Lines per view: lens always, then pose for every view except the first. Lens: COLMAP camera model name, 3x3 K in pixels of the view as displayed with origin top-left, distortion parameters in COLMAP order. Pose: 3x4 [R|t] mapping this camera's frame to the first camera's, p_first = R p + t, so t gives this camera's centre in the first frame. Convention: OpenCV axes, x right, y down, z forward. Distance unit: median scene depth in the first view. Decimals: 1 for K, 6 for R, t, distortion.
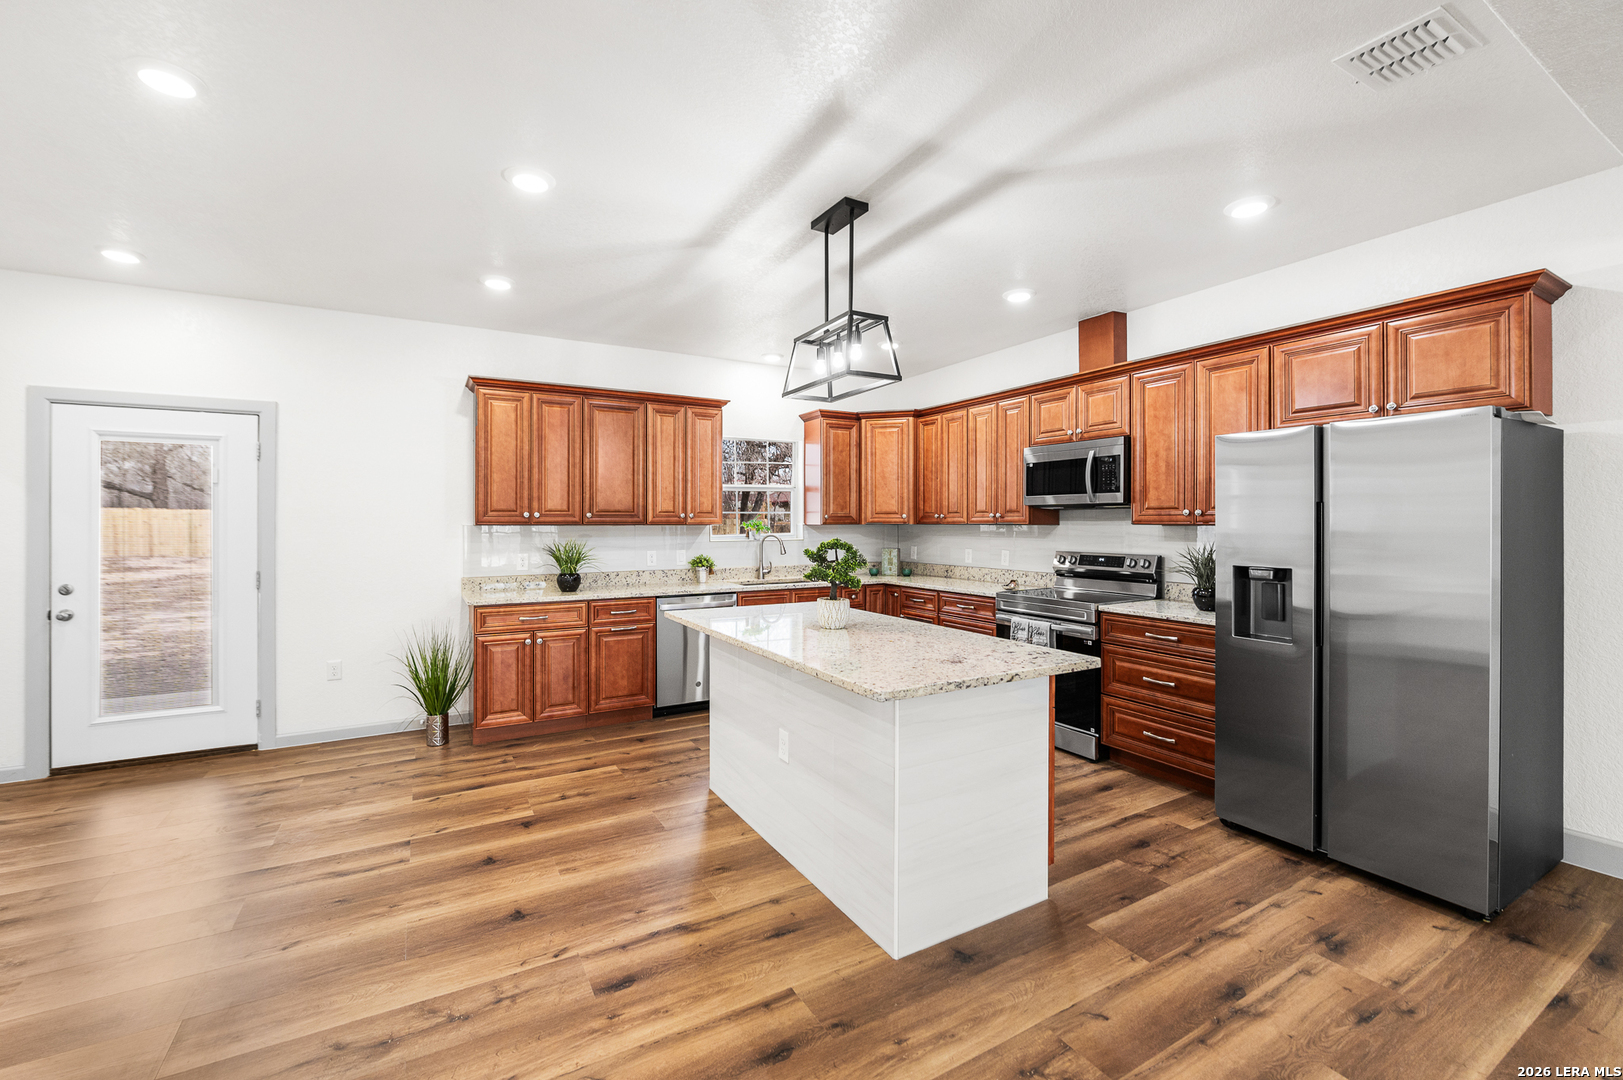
lens RADIAL K [[670.5, 0, 802.7], [0, 670.5, 521.5], [0, 0, 1]] dist [-0.009101, -0.000170]
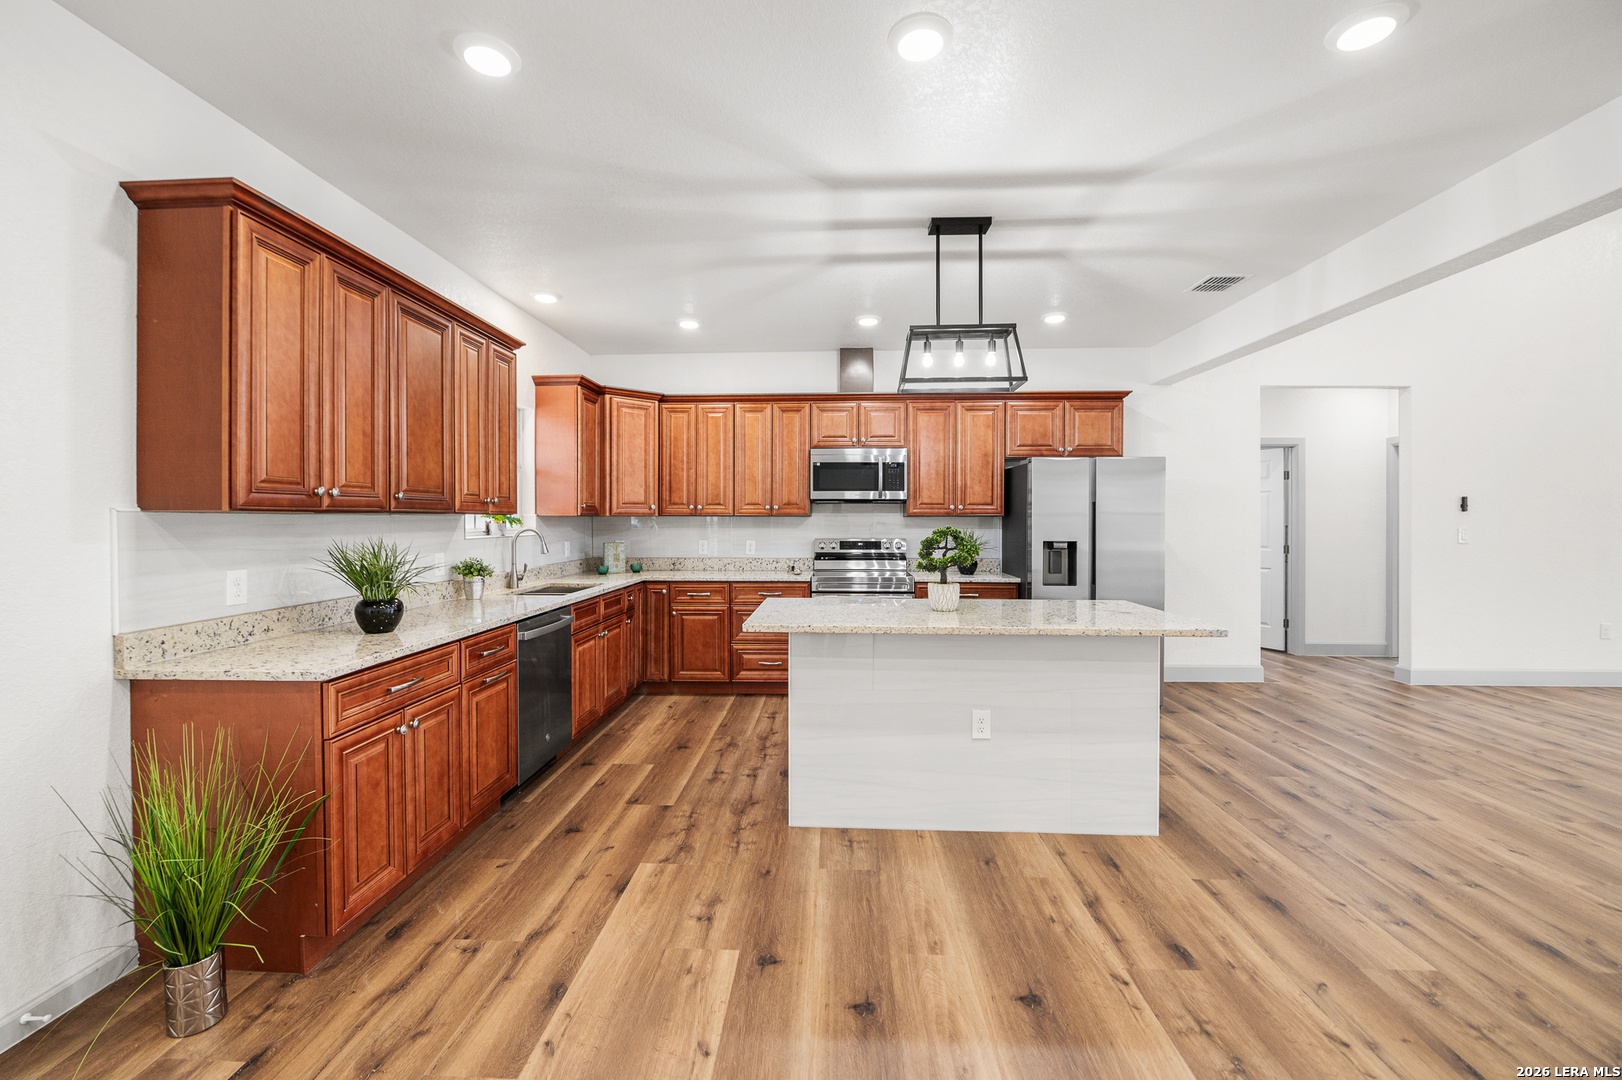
lens RADIAL K [[662.5, 0, 802.4], [0, 662.5, 519.6], [0, 0, 1]] dist [-0.009191, -0.000241]
pose [[0.536606, 0.000405, 0.843833, -0.677717], [-0.003272, 0.999993, 0.001601, 0.009928], [-0.843827, -0.003620, 0.536603, 0.444408]]
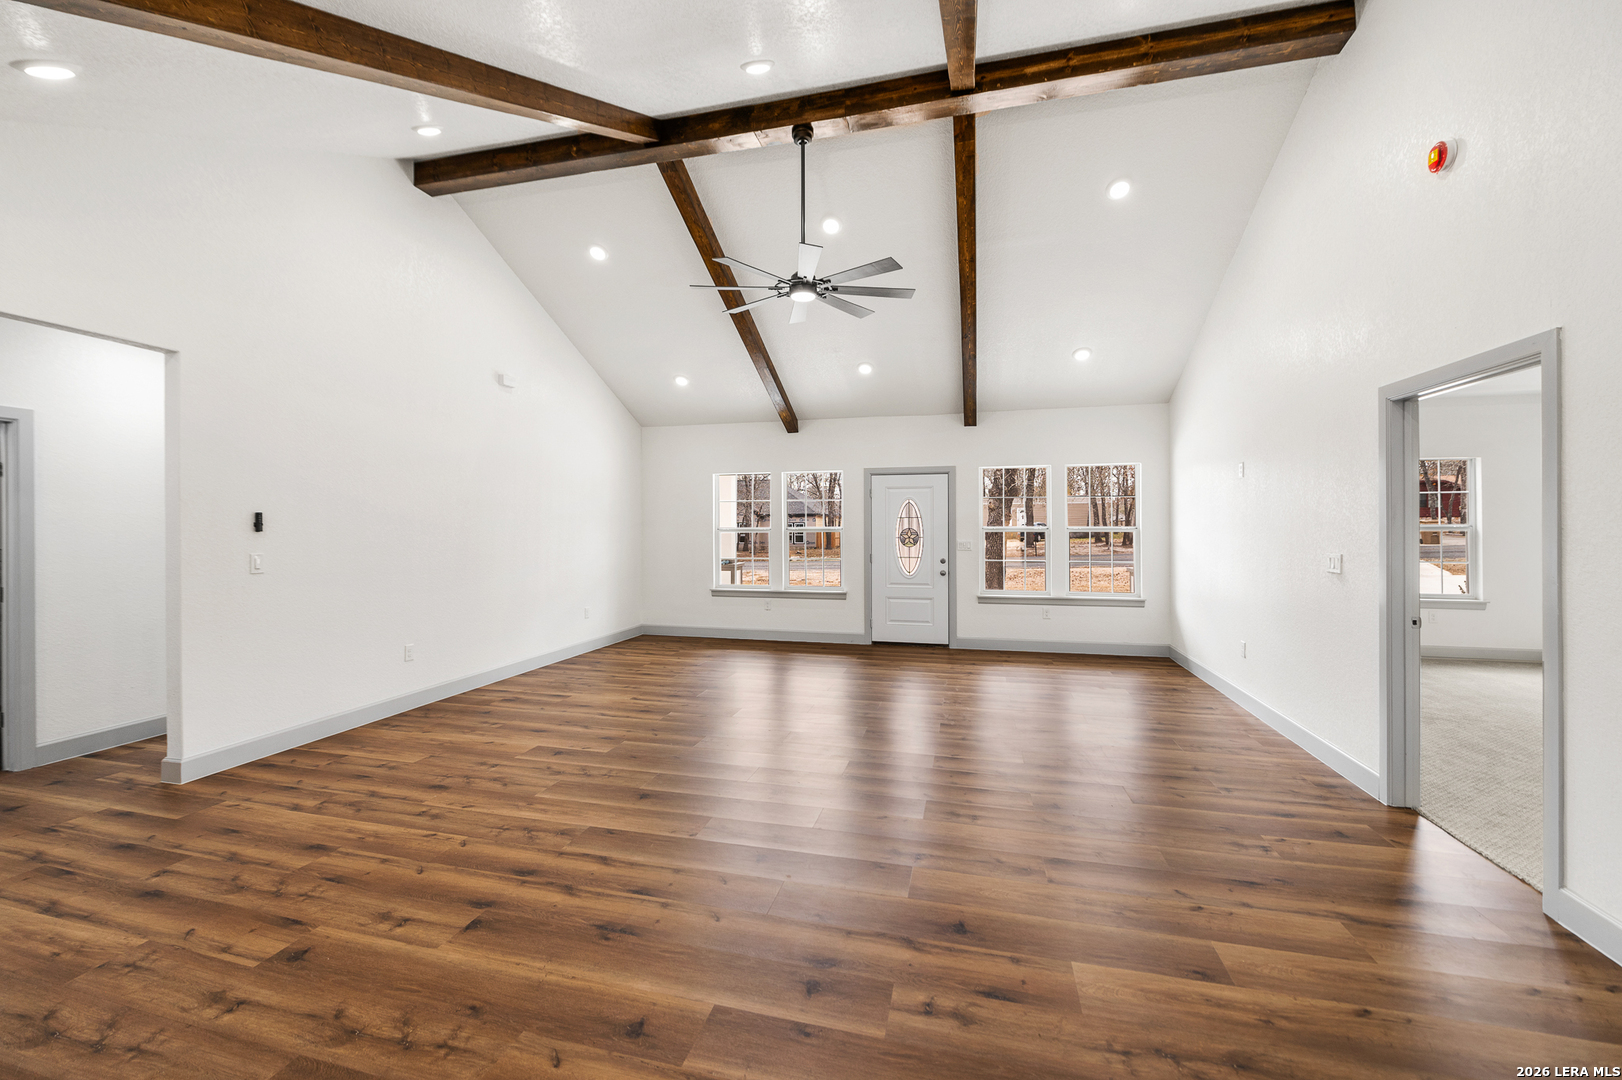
lens RADIAL K [[653.2, 0, 802.7], [0, 653.2, 522.3], [0, 0, 1]] dist [-0.000854, -0.000244]
pose [[-0.717786, 0.006616, 0.696232, -0.180596], [0.003380, 0.999976, -0.006017, -0.012913], [-0.696255, -0.001966, -0.717791, 0.183086]]
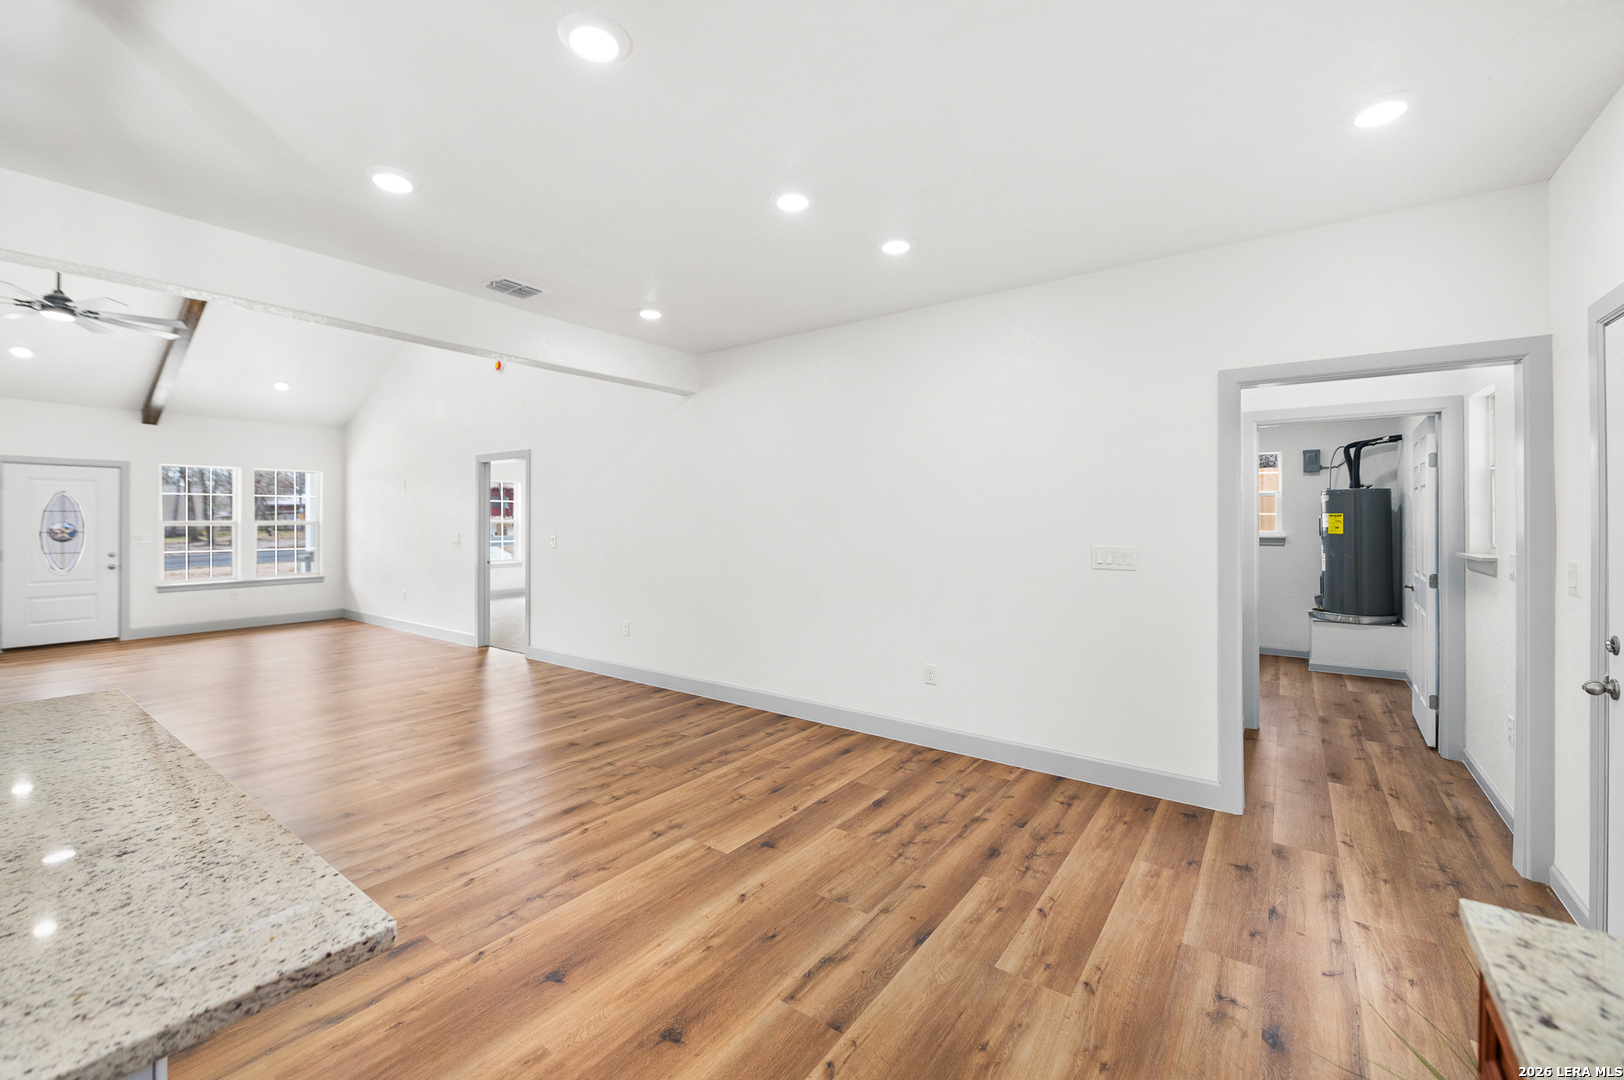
lens RADIAL K [[664.1, 0, 795.4], [0, 664.1, 517.1], [0, 0, 1]] dist [-0.003378, -0.000563]
pose [[-0.915670, 0.001244, -0.401928, -0.200788], [0.003105, 0.999987, -0.003980, -0.007168], [0.401918, -0.004893, -0.915662, 1.060498]]
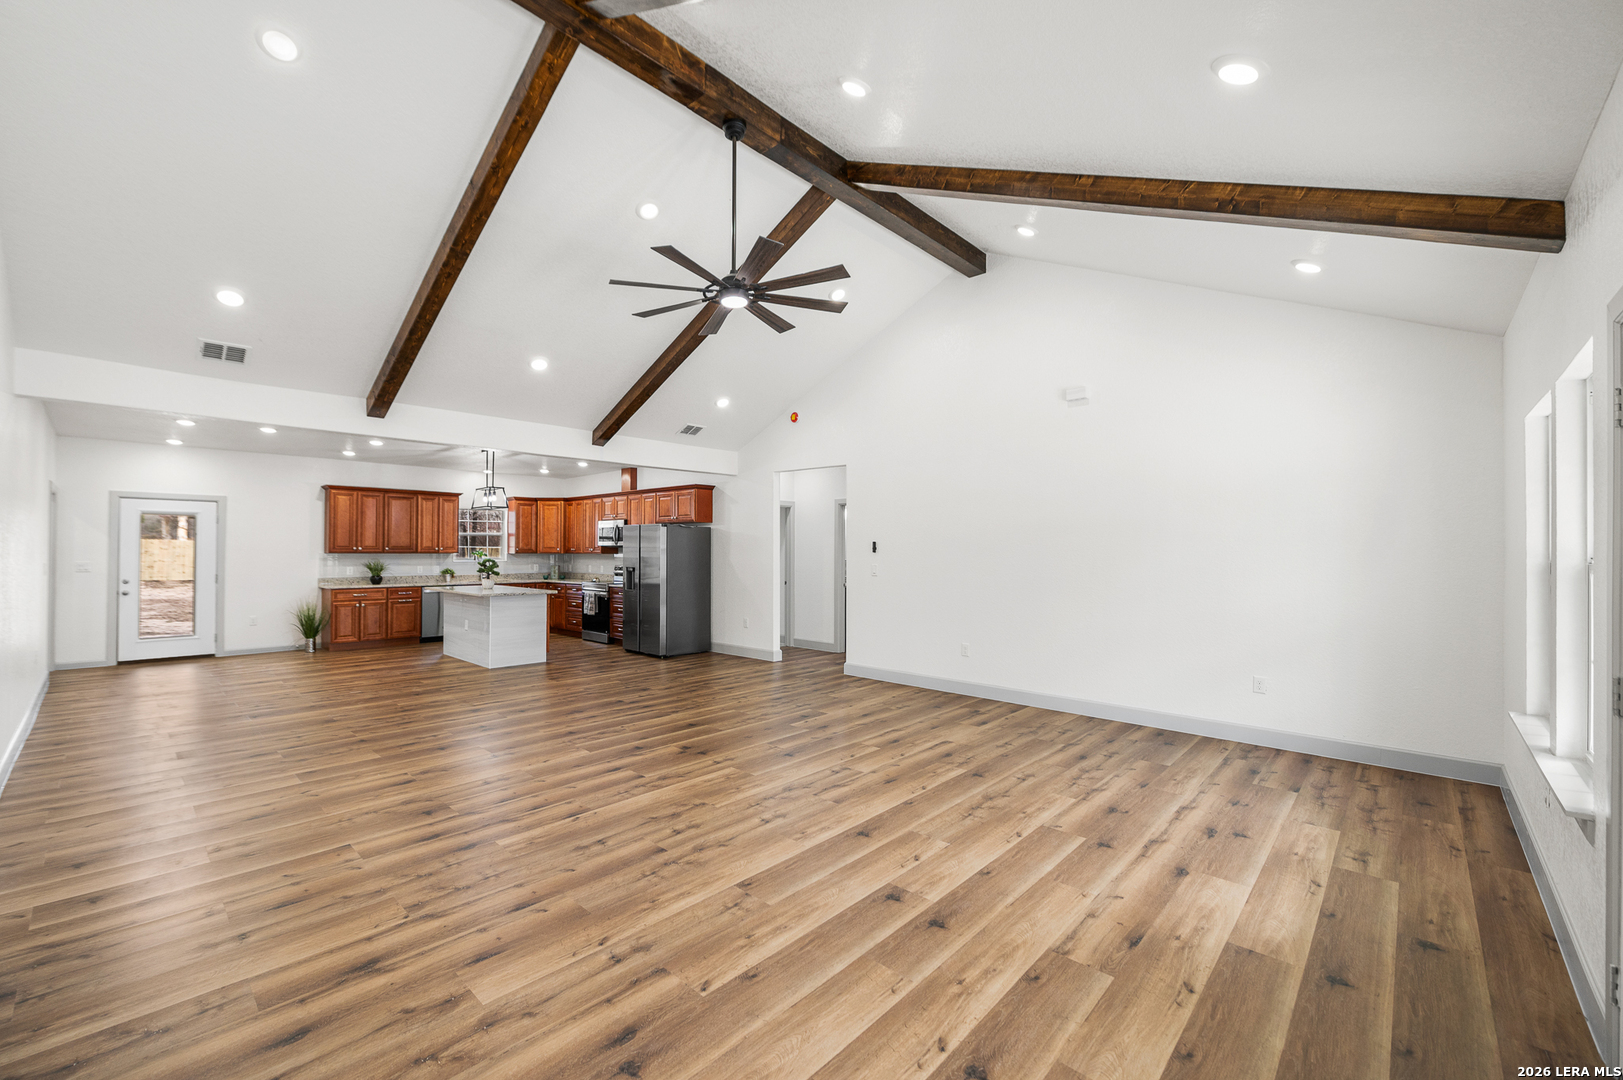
lens RADIAL K [[662.7, 0, 798.0], [0, 662.7, 544.2], [0, 0, 1]] dist [-0.002001, -0.000143]
pose [[0.956911, 0.007362, 0.290289, 0.354475], [-0.005066, 0.999950, -0.008659, -0.013049], [-0.290338, 0.006816, 0.956900, -1.543129]]
